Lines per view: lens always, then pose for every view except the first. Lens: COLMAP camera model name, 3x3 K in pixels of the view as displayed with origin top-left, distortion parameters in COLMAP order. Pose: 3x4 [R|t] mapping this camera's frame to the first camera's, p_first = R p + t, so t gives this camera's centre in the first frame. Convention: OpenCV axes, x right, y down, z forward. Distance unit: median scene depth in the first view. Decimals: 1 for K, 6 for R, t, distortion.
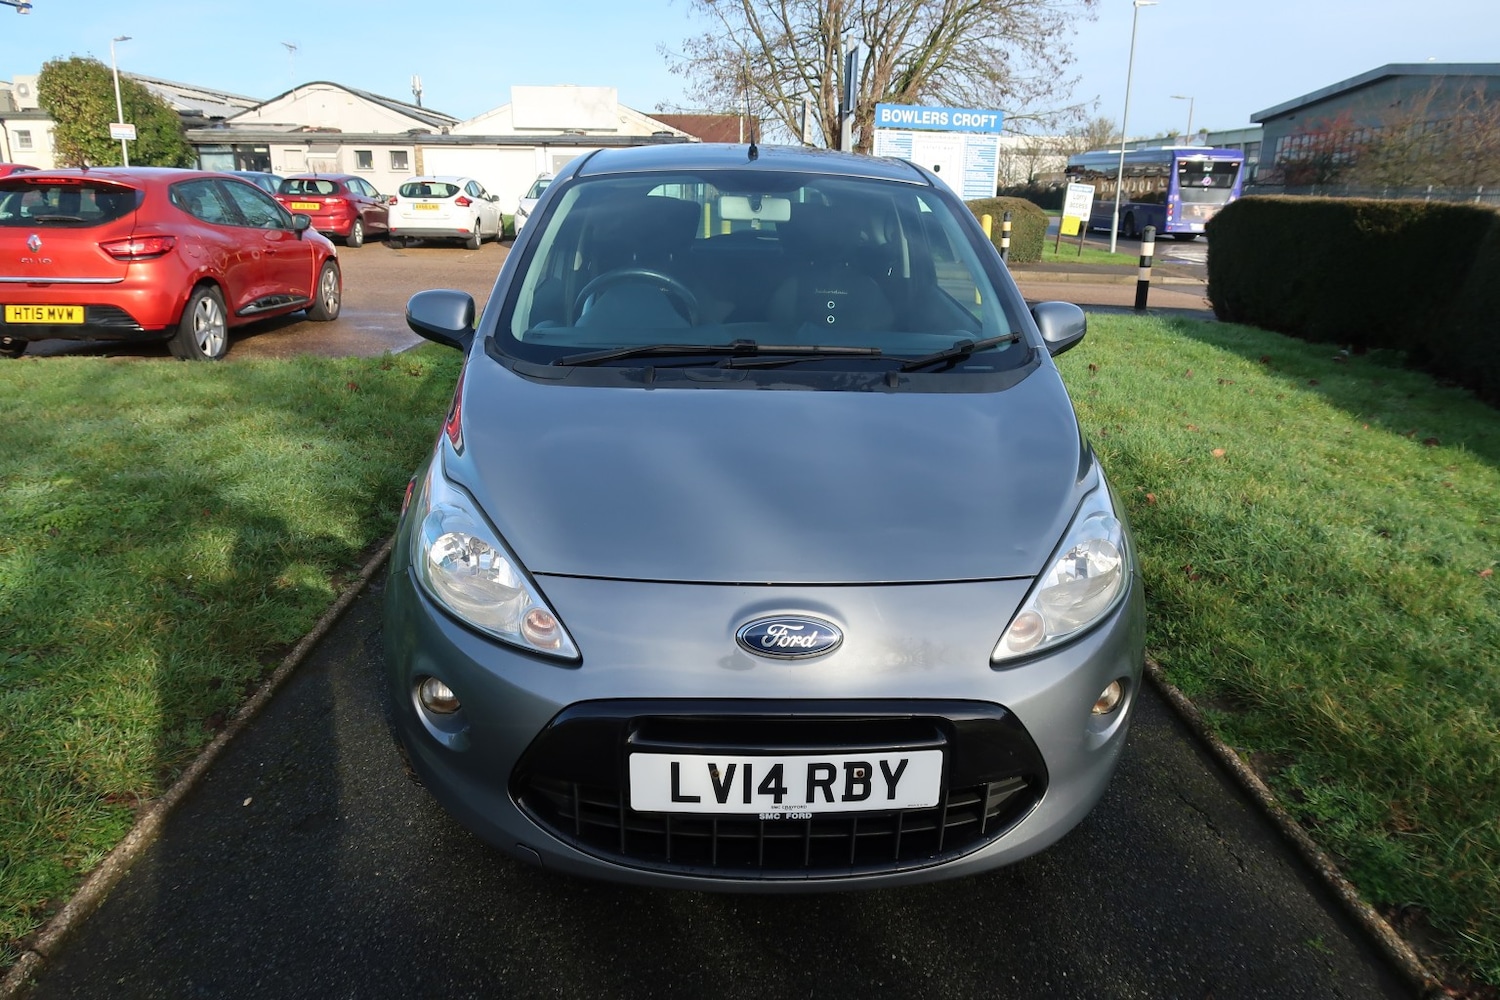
lens RADIAL K [[1040.0, 0, 746.5], [0, 1040.0, 503.2], [0, 0, 1]] dist [-0.025090, 0.010028]
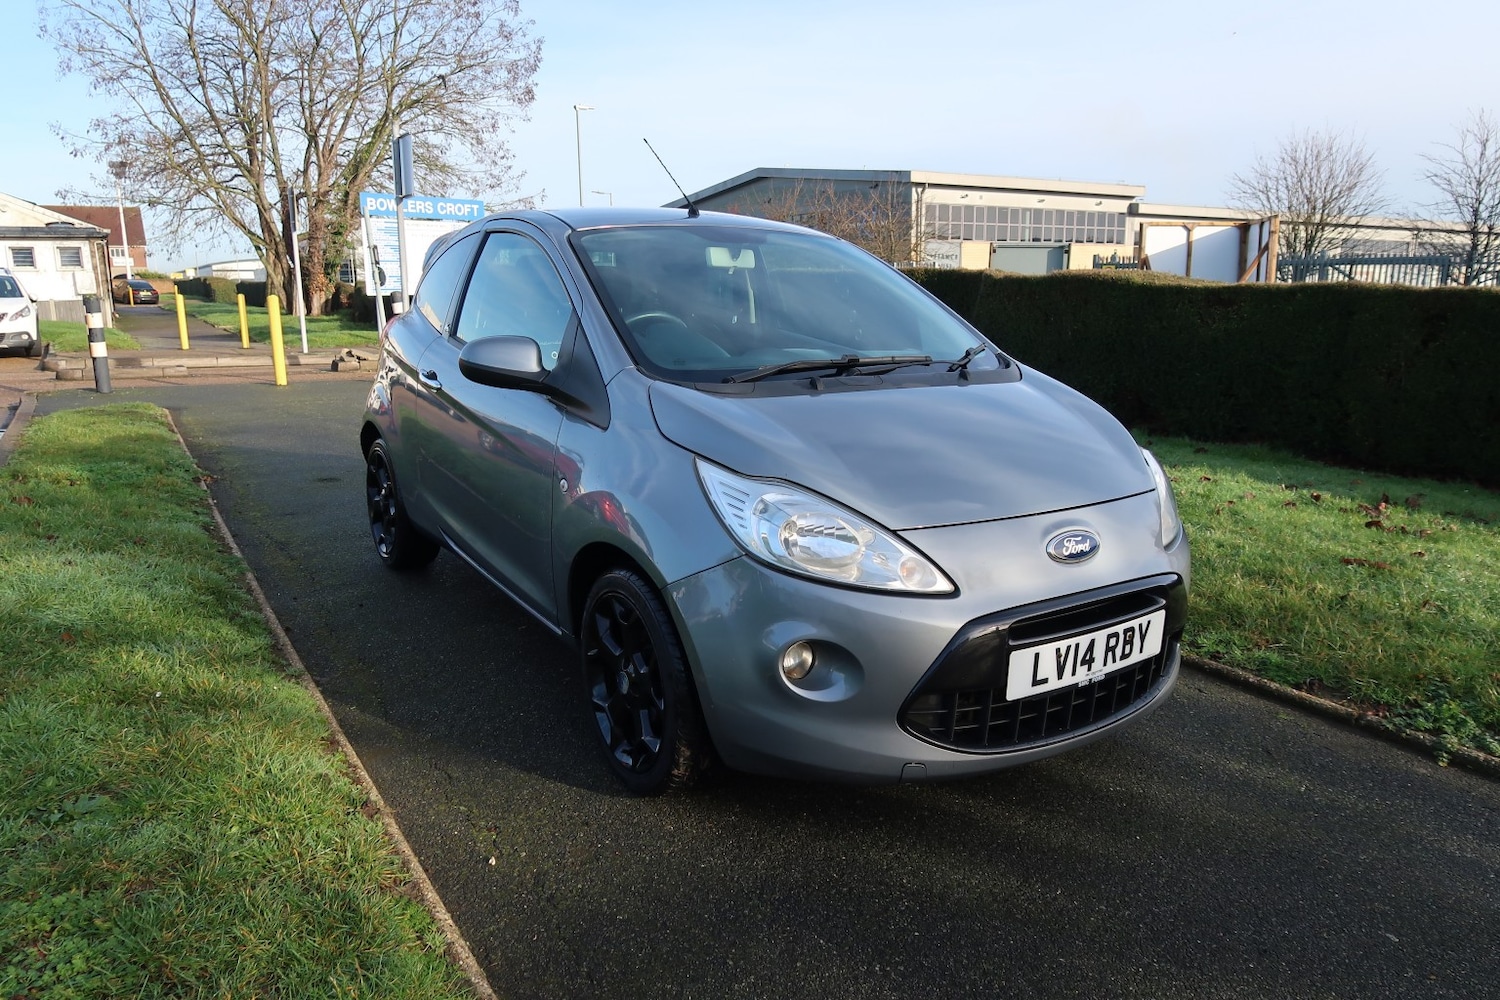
lens RADIAL K [[1045.0, 0, 750.0], [0, 1045.0, 500.0], [0, 0, 1]] dist [-0.031759, 0.003396]
pose [[0.859606, -0.123329, 0.495850, -0.870539], [0.165470, 0.985329, -0.041786, 0.049525], [-0.483422, 0.117968, 0.867402, 0.020654]]
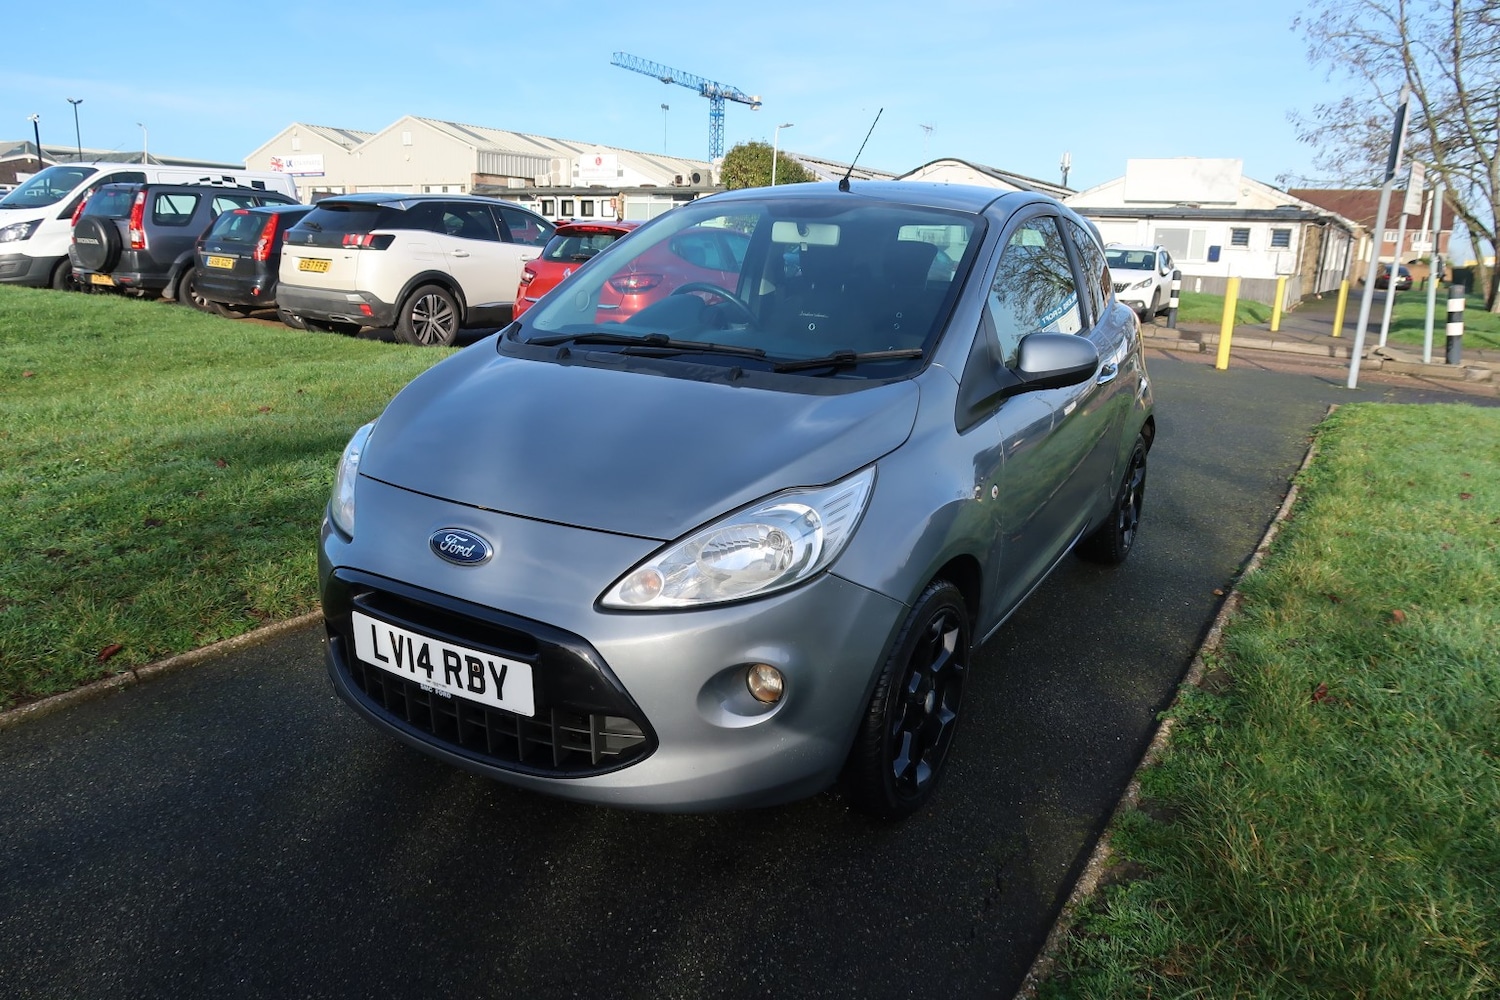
lens RADIAL K [[1040.0, 0, 746.5], [0, 1040.0, 503.2], [0, 0, 1]] dist [-0.025090, 0.010028]
pose [[0.835410, 0.149310, -0.528957, 0.856012], [-0.184116, 0.982814, -0.013362, 0.028586], [0.517871, 0.108553, 0.848543, 0.112917]]
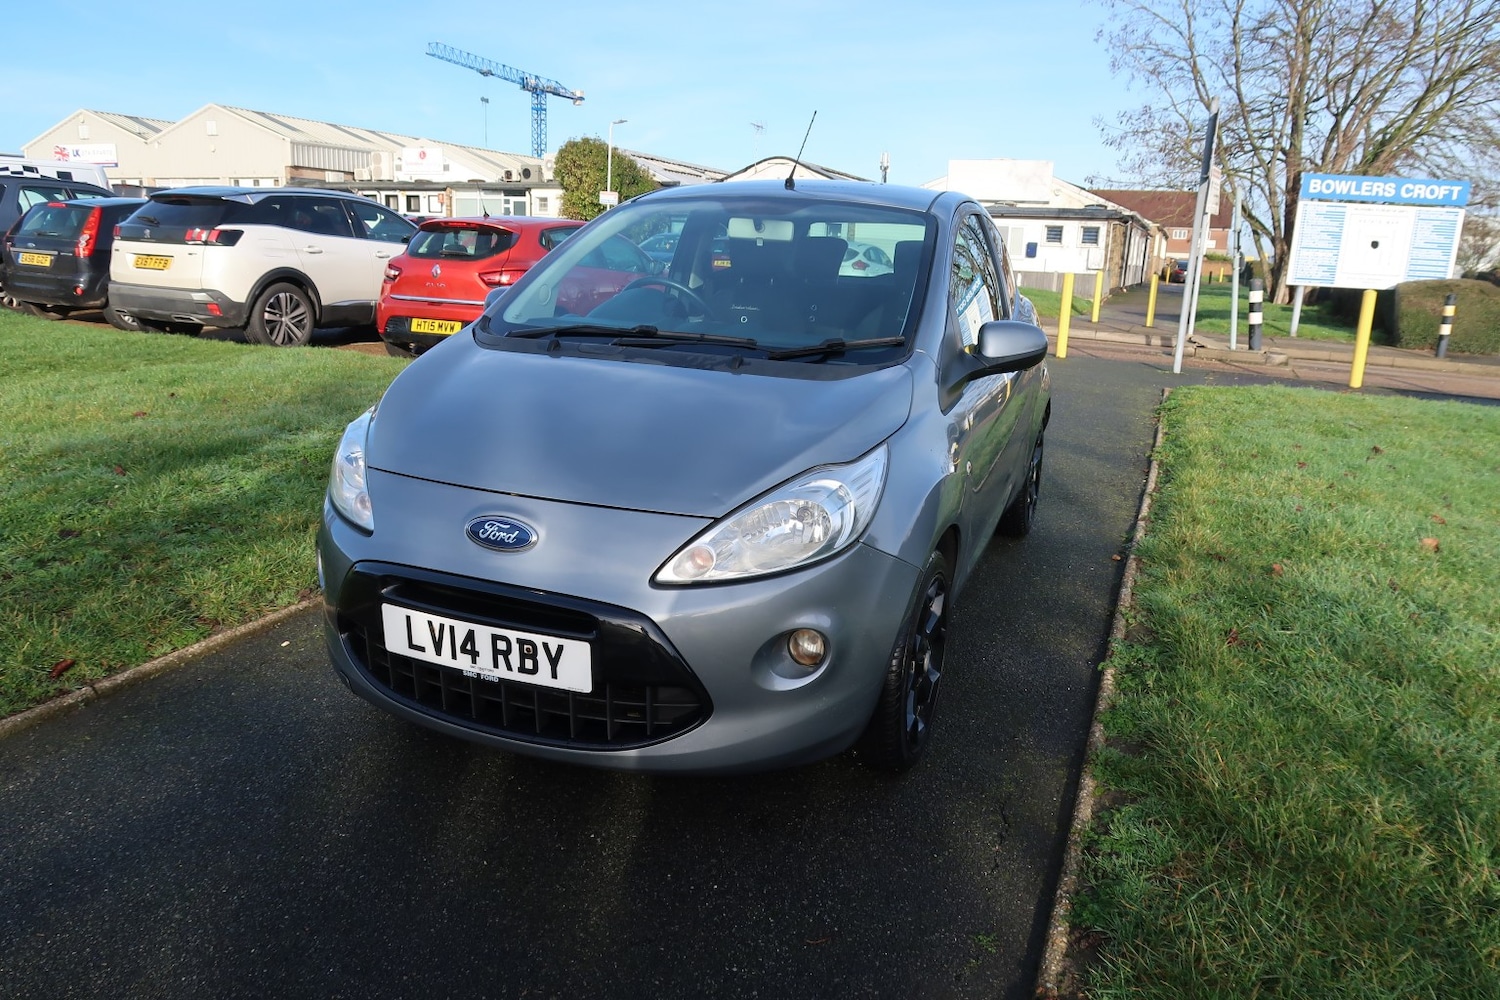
lens RADIAL K [[1040.0, 0, 746.5], [0, 1040.0, 503.2], [0, 0, 1]] dist [-0.025090, 0.010028]
pose [[0.912852, 0.118330, -0.390767, 0.708138], [-0.143744, 0.988948, -0.036326, 0.084505], [0.382150, 0.089331, 0.919772, -0.040943]]
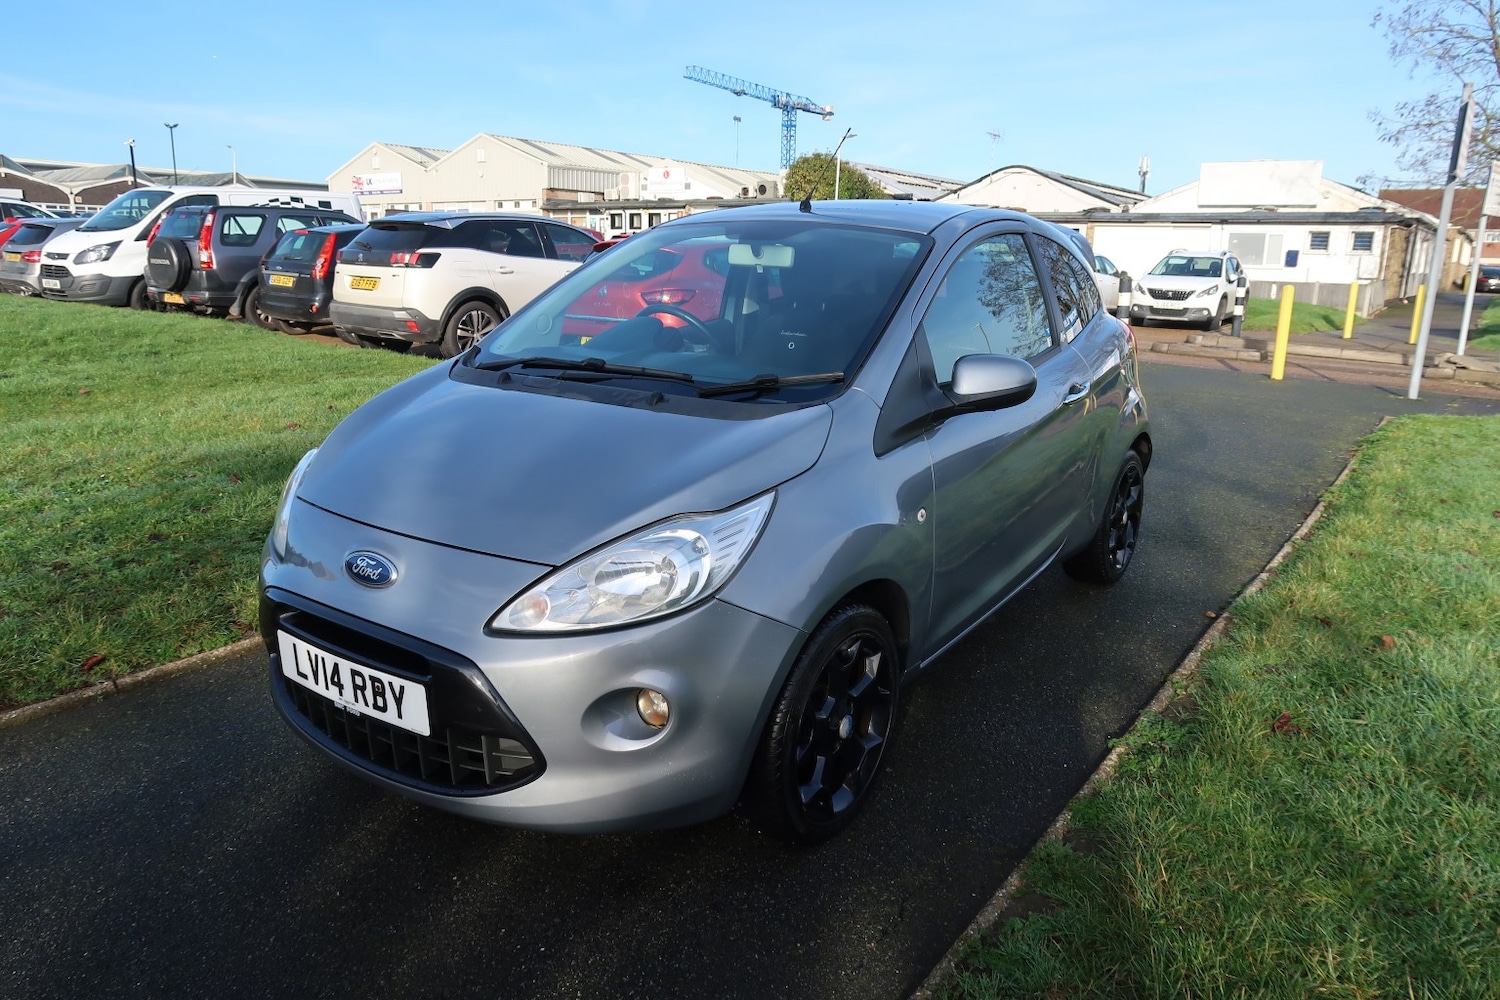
lens RADIAL K [[1040.0, 0, 746.5], [0, 1040.0, 503.2], [0, 0, 1]] dist [-0.025090, 0.010028]
pose [[0.795944, 0.147211, -0.587199, 1.009960], [-0.188440, 0.982041, -0.009231, -0.022419], [0.575294, 0.117999, 0.809390, 0.202927]]
